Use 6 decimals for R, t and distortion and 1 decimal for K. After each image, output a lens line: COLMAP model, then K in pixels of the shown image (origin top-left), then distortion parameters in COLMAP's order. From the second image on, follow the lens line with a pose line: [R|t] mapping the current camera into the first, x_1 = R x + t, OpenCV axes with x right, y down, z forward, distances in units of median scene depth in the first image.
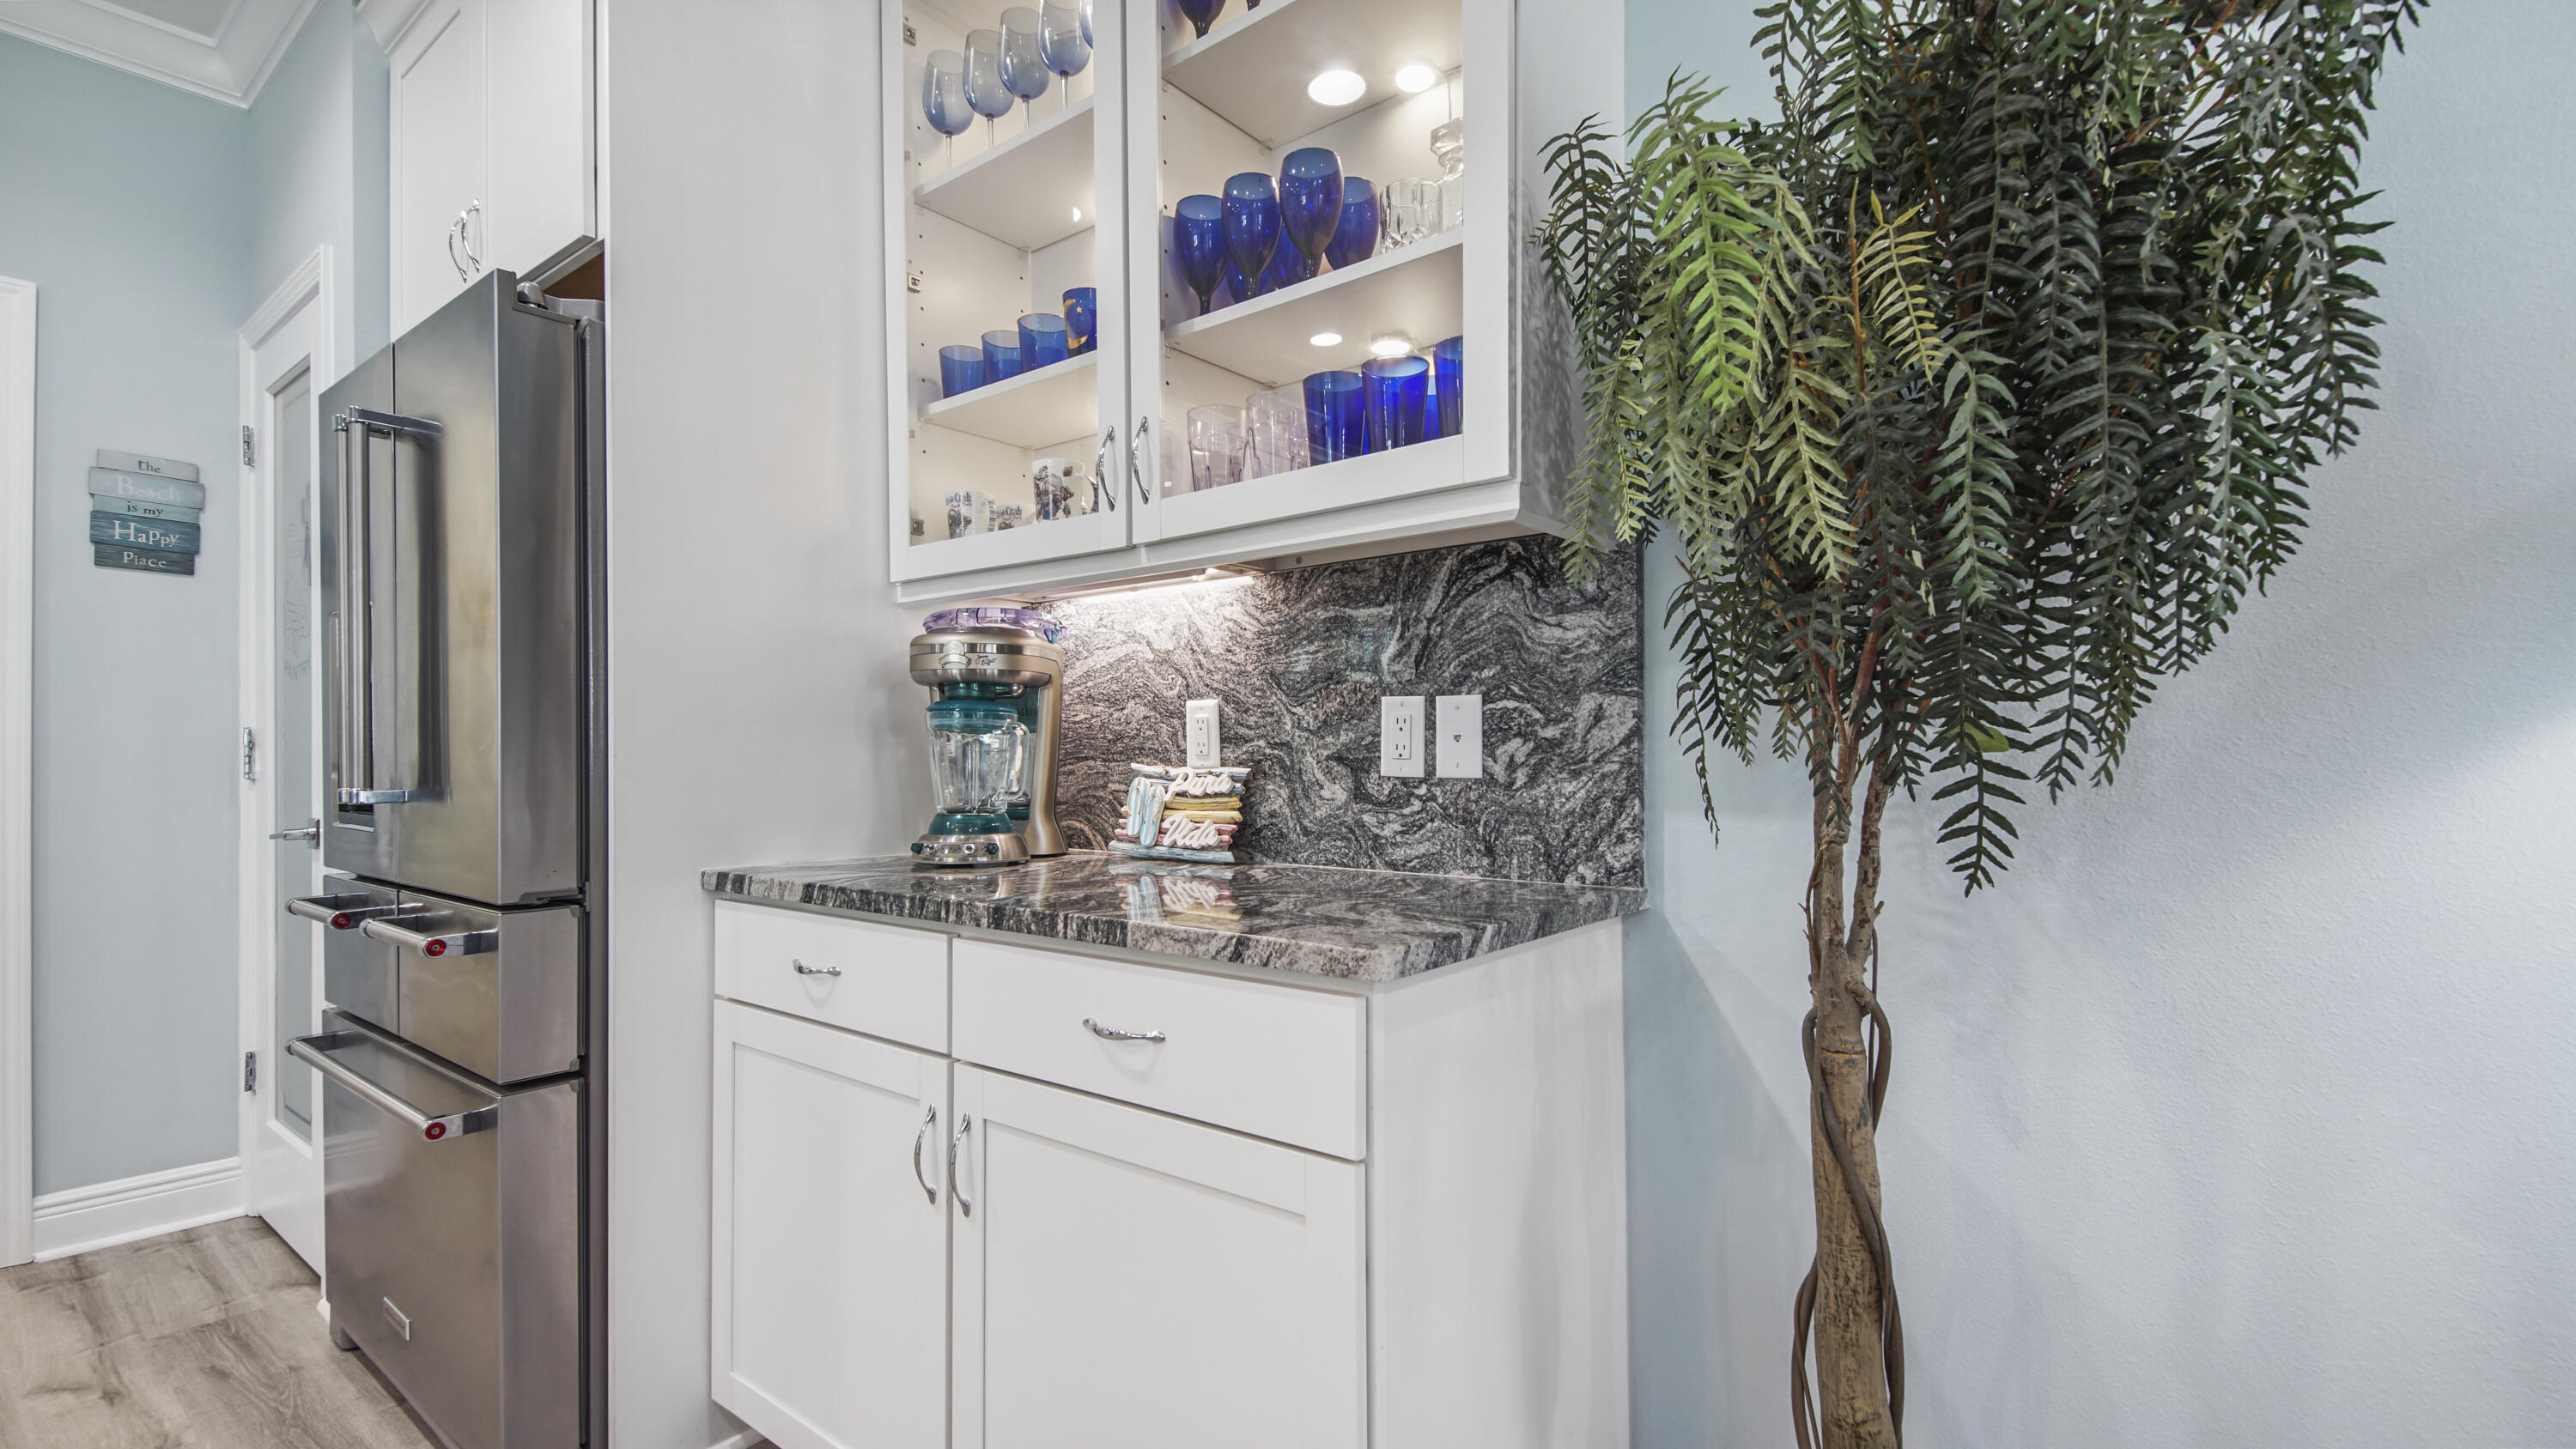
lens RADIAL K [[1115.1, 0, 1274.5], [0, 1115.1, 753.0], [0, 0, 1]] dist [0.028319, -0.018278]
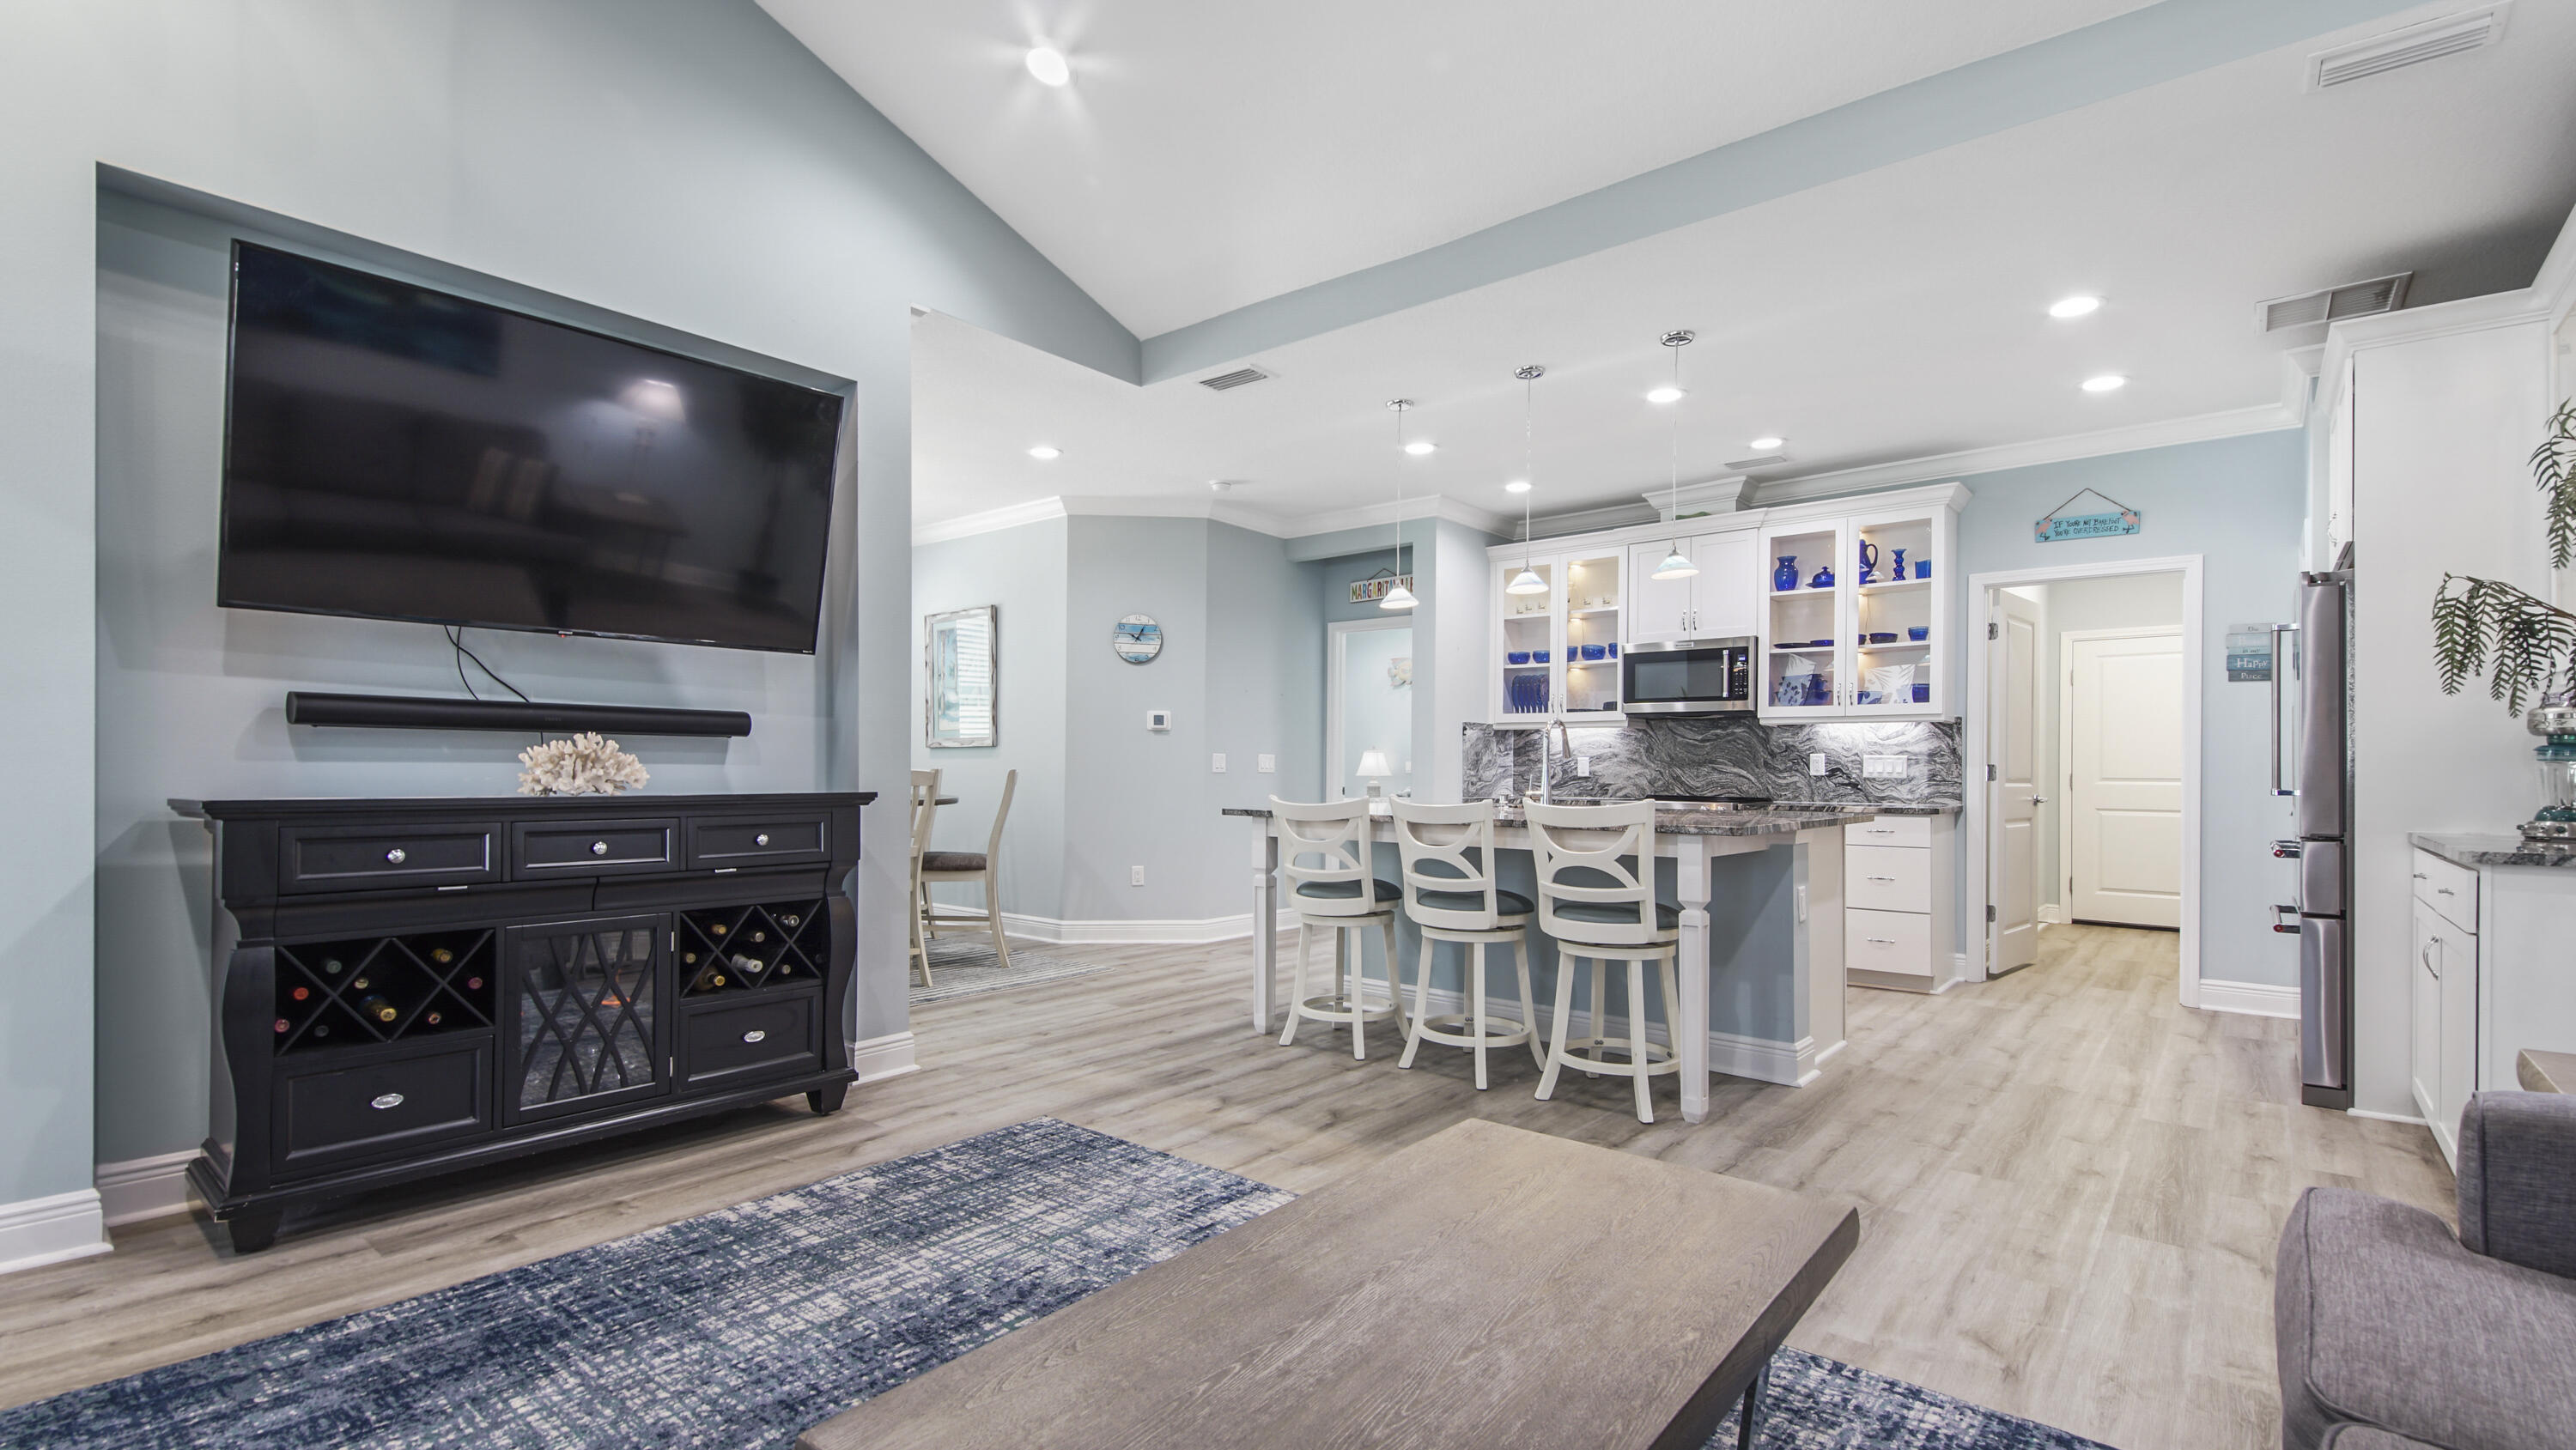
lens RADIAL K [[1208.1, 0, 1300.6], [0, 1208.1, 742.5], [0, 0, 1]] dist [0.034577, -0.027946]
pose [[-0.037901, -0.019055, -0.999100, 1.914122], [-0.001808, 0.999818, -0.019000, -0.013801], [0.999280, 0.001086, -0.037929, -0.957955]]
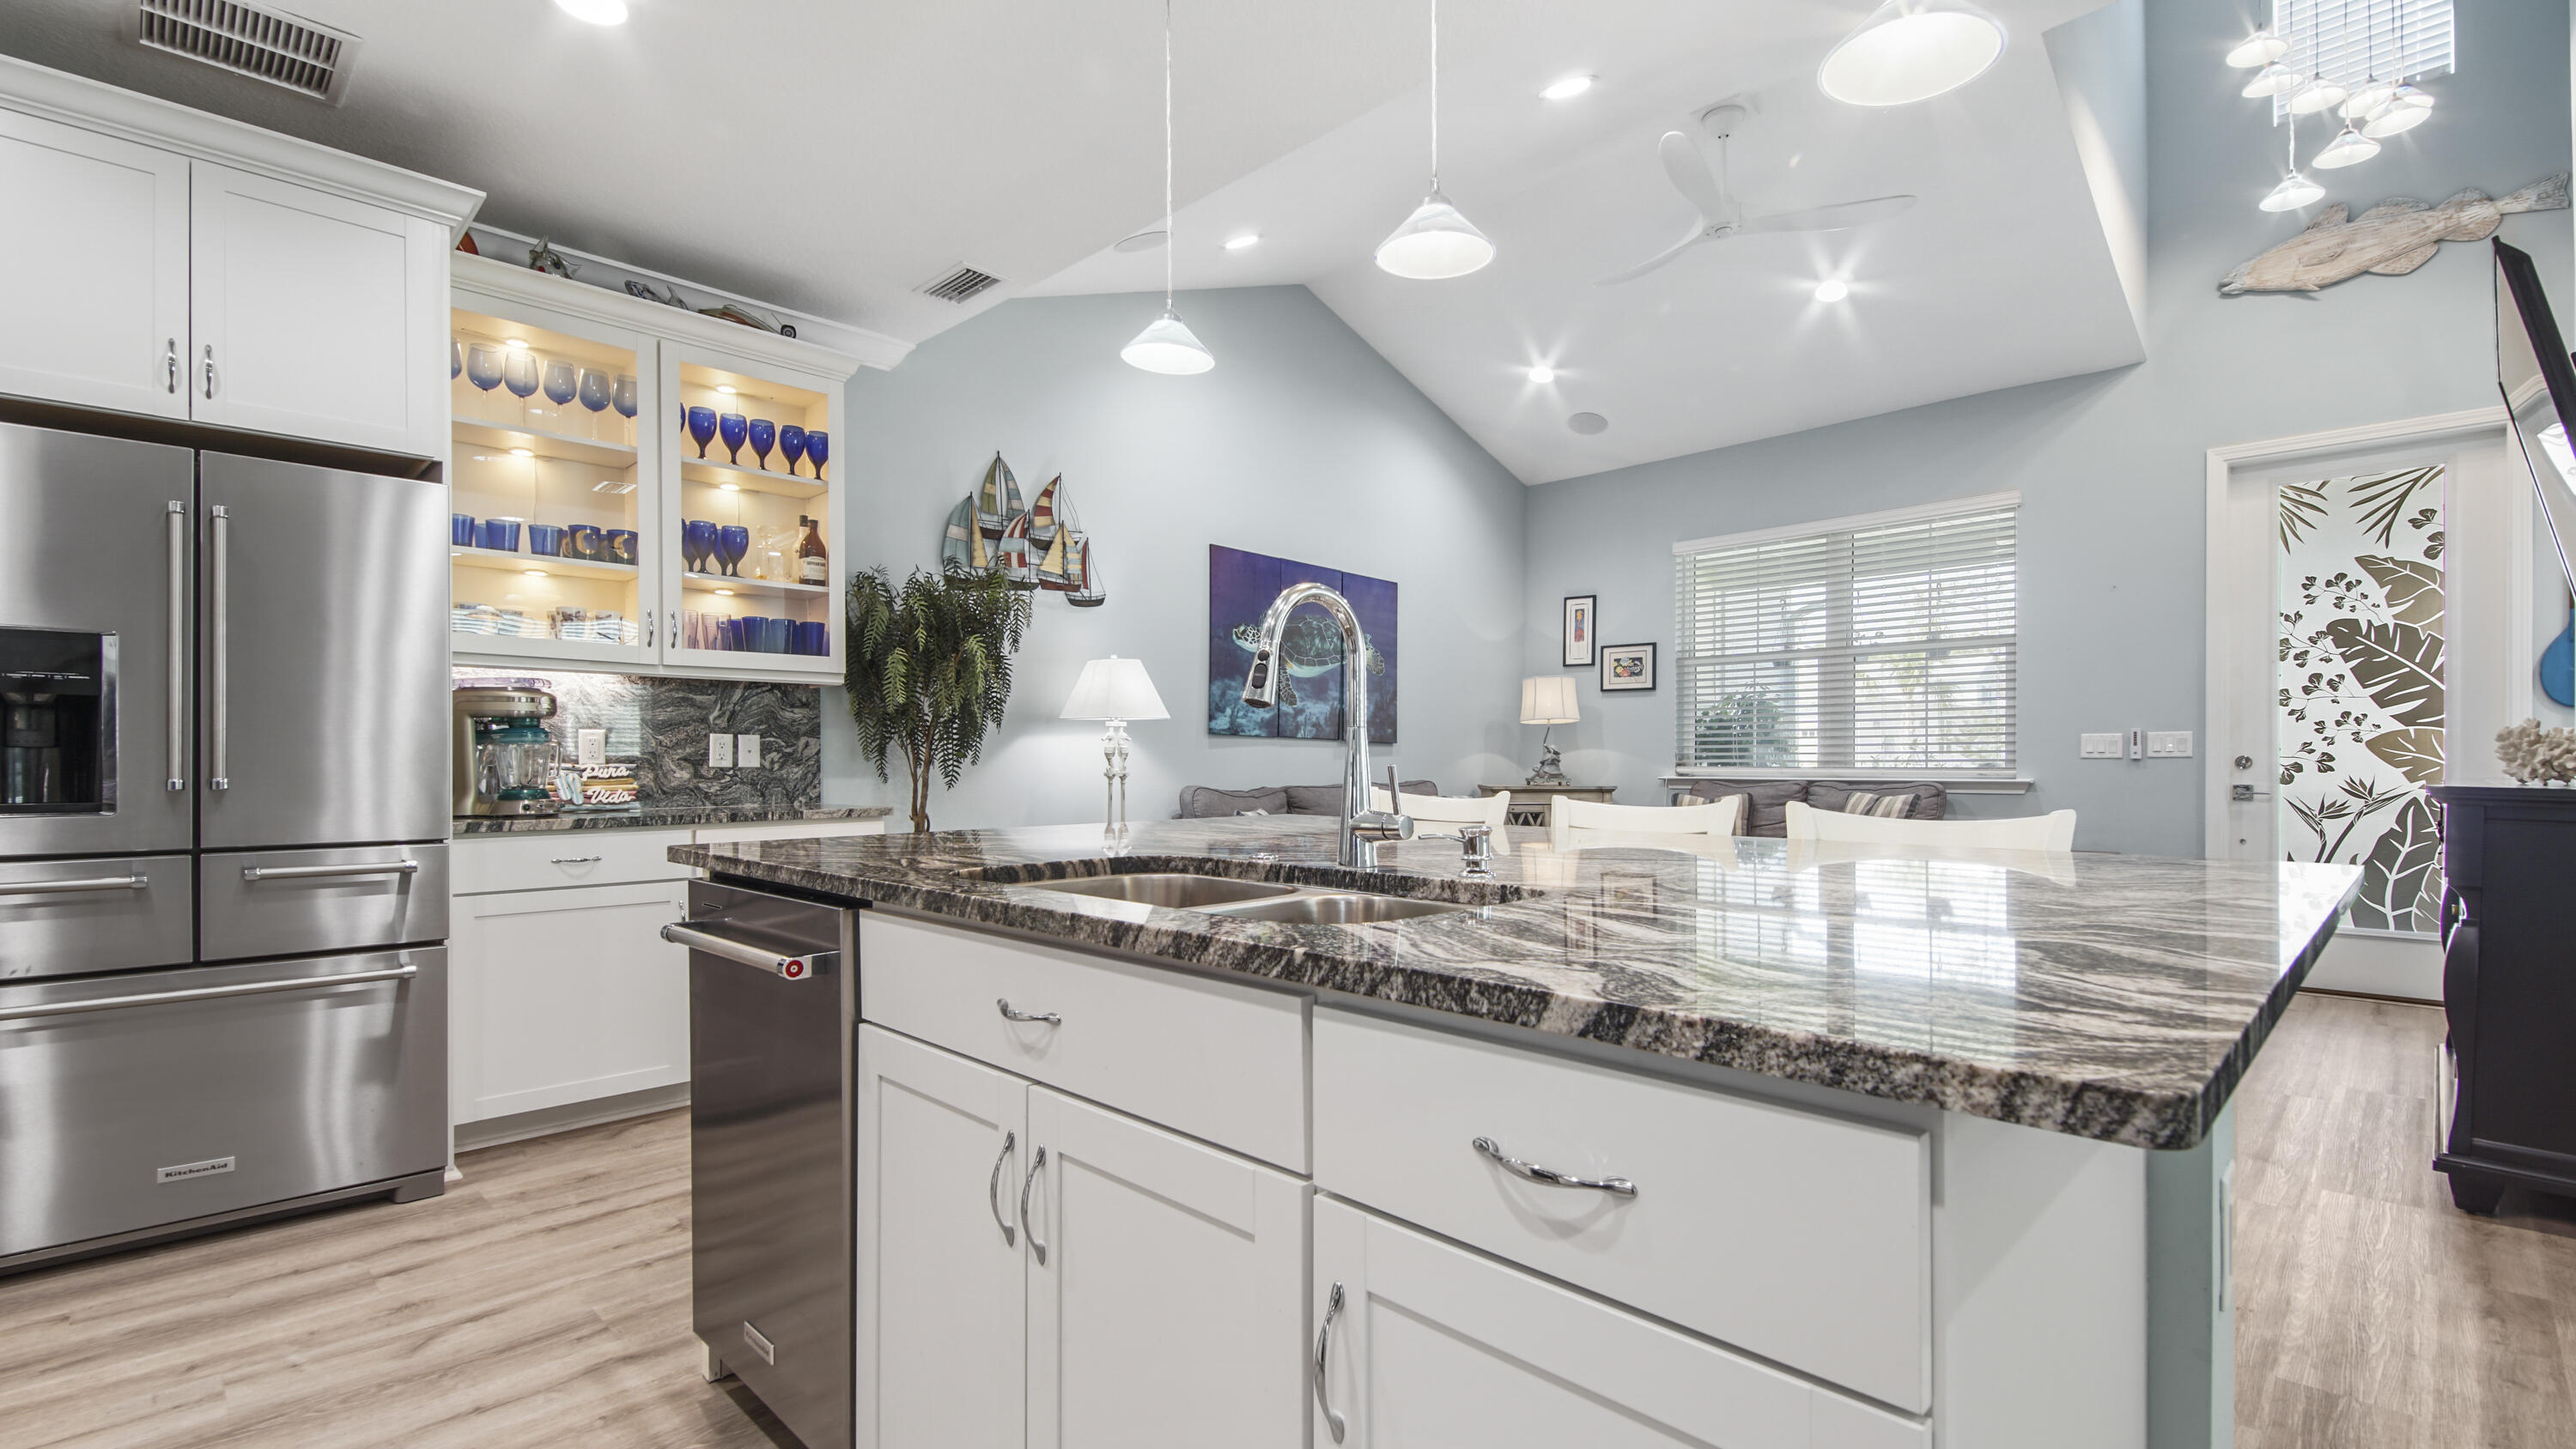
lens RADIAL K [[1117.0, 0, 1310.5], [0, 1117.0, 766.4], [0, 0, 1]] dist [0.017163, -0.012864]
pose [[0.107294, -0.001968, 0.994225, -2.198883], [-0.001900, 0.999996, 0.002184, 0.012051], [-0.994226, -0.002123, 0.107290, -0.542088]]
